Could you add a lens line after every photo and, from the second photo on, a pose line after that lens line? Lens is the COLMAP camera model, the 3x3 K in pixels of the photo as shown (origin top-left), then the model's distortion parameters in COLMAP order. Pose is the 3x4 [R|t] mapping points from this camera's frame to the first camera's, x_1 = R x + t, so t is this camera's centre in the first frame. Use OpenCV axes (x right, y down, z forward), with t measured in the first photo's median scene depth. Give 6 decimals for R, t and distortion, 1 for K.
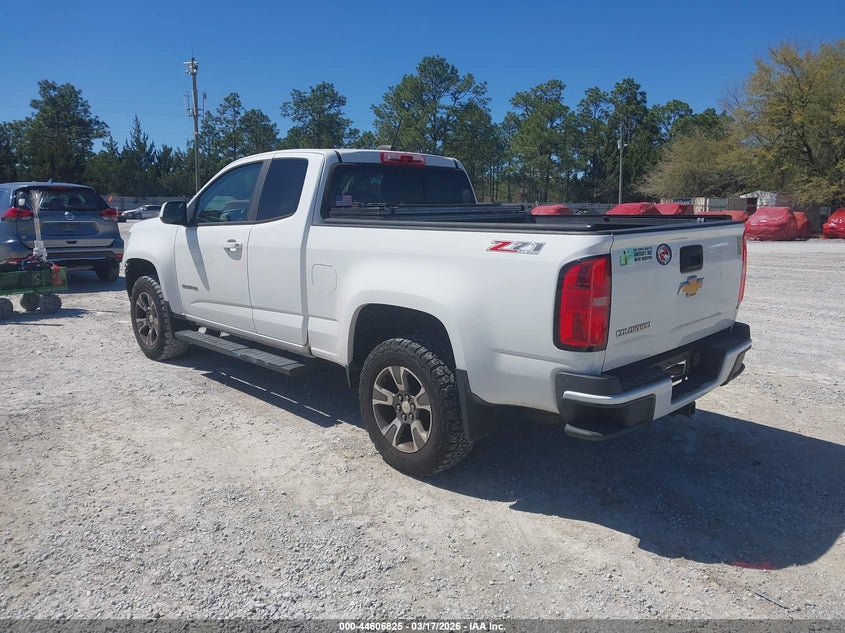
lens RADIAL K [[637.2, 0, 422.5], [0, 637.2, 316.5], [0, 0, 1]] dist [0.003510, 0.001662]
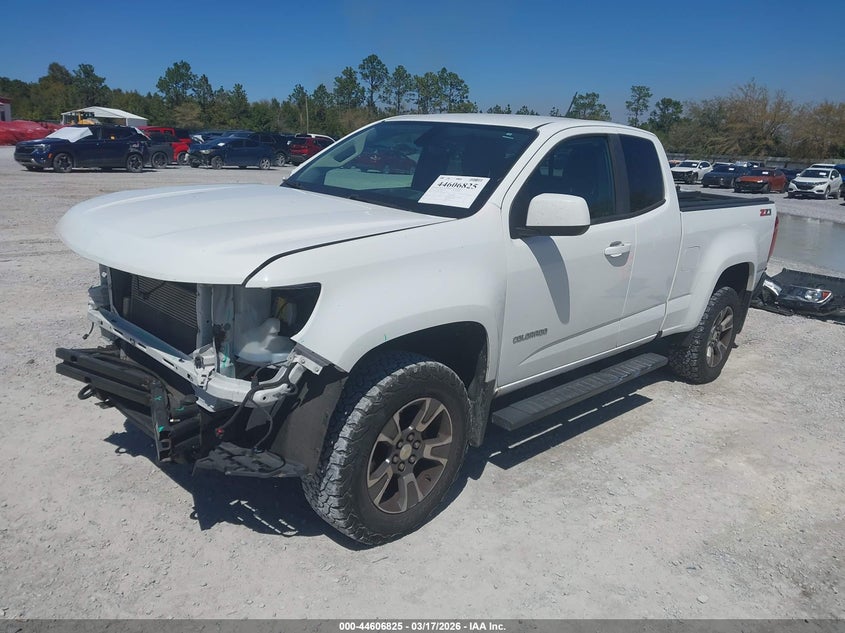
lens RADIAL K [[637.2, 0, 422.5], [0, 637.2, 316.5], [0, 0, 1]] dist [0.003510, 0.001662]
pose [[0.022706, -0.244039, 0.969499, -1.066728], [0.153938, 0.959038, 0.237801, -0.250947], [-0.987820, 0.143843, 0.059343, 1.186984]]
